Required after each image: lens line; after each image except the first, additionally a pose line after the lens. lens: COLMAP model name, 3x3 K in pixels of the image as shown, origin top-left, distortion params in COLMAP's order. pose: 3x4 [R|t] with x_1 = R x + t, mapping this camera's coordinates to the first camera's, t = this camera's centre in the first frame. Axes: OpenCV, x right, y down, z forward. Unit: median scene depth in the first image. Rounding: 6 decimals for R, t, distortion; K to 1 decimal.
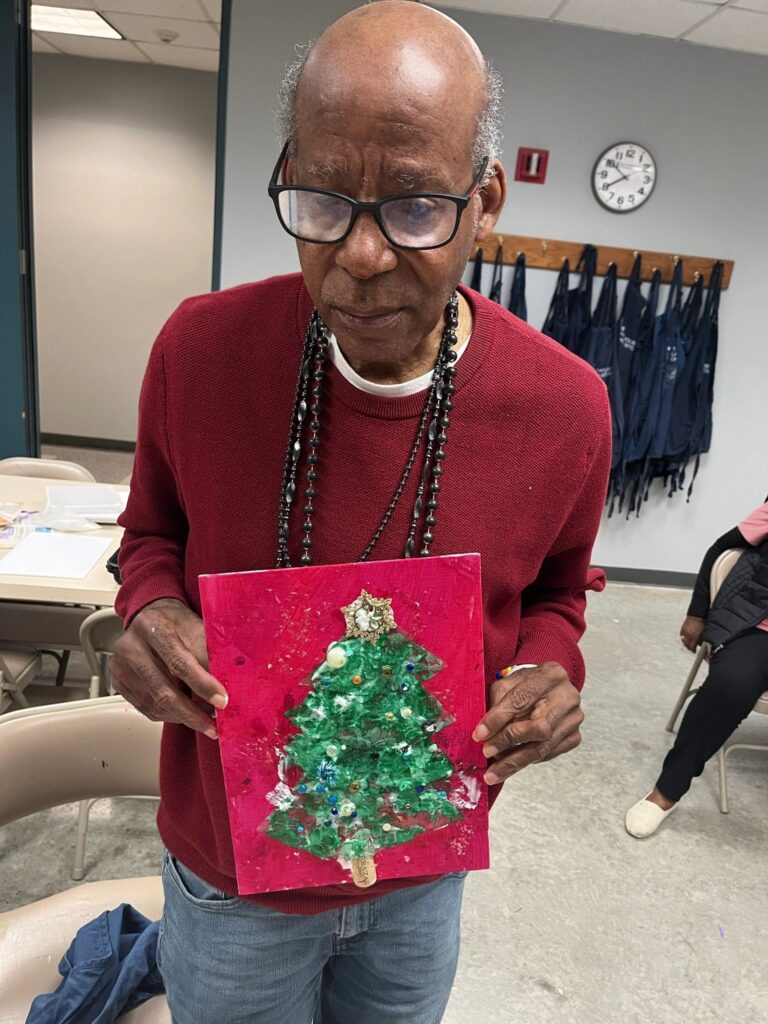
lens RADIAL K [[797.4, 0, 383.5], [0, 797.4, 540.1], [0, 0, 1]] dist [0.095802, -0.001490]
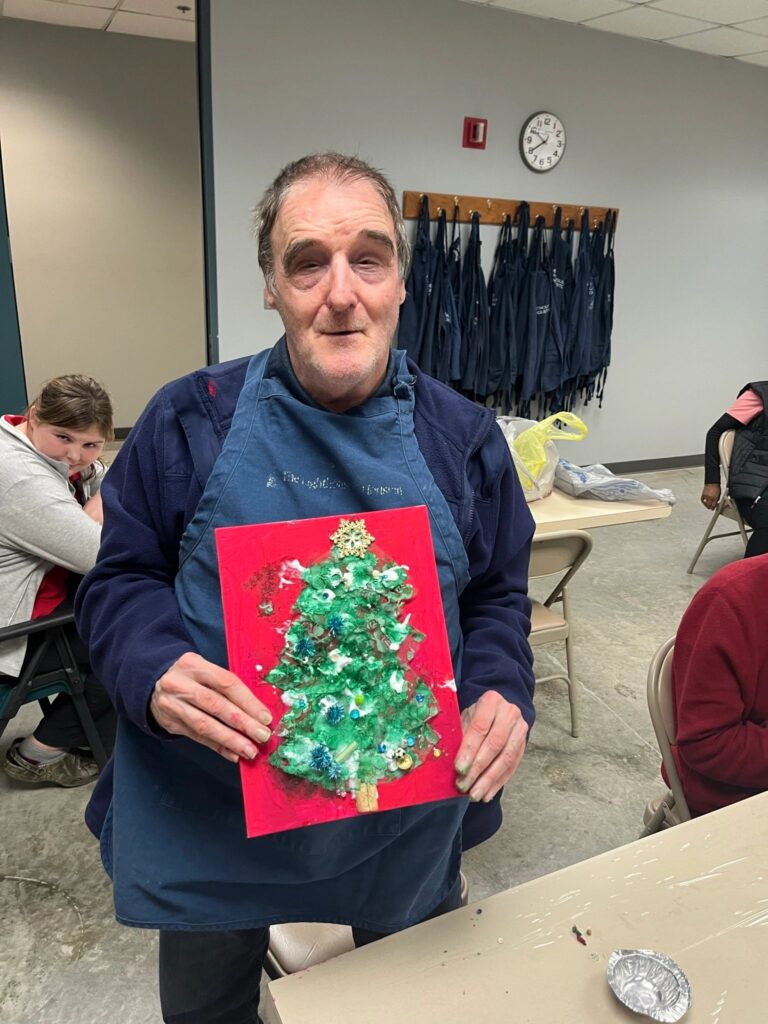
lens RADIAL K [[776.6, 0, 416.1], [0, 776.6, 519.0], [0, 0, 1]] dist [0.143692, -0.000908]
pose [[0.921497, -0.186274, 0.340800, -0.375847], [0.167875, 0.982309, 0.082990, -0.029596], [-0.350230, -0.019264, 0.936466, -0.046693]]
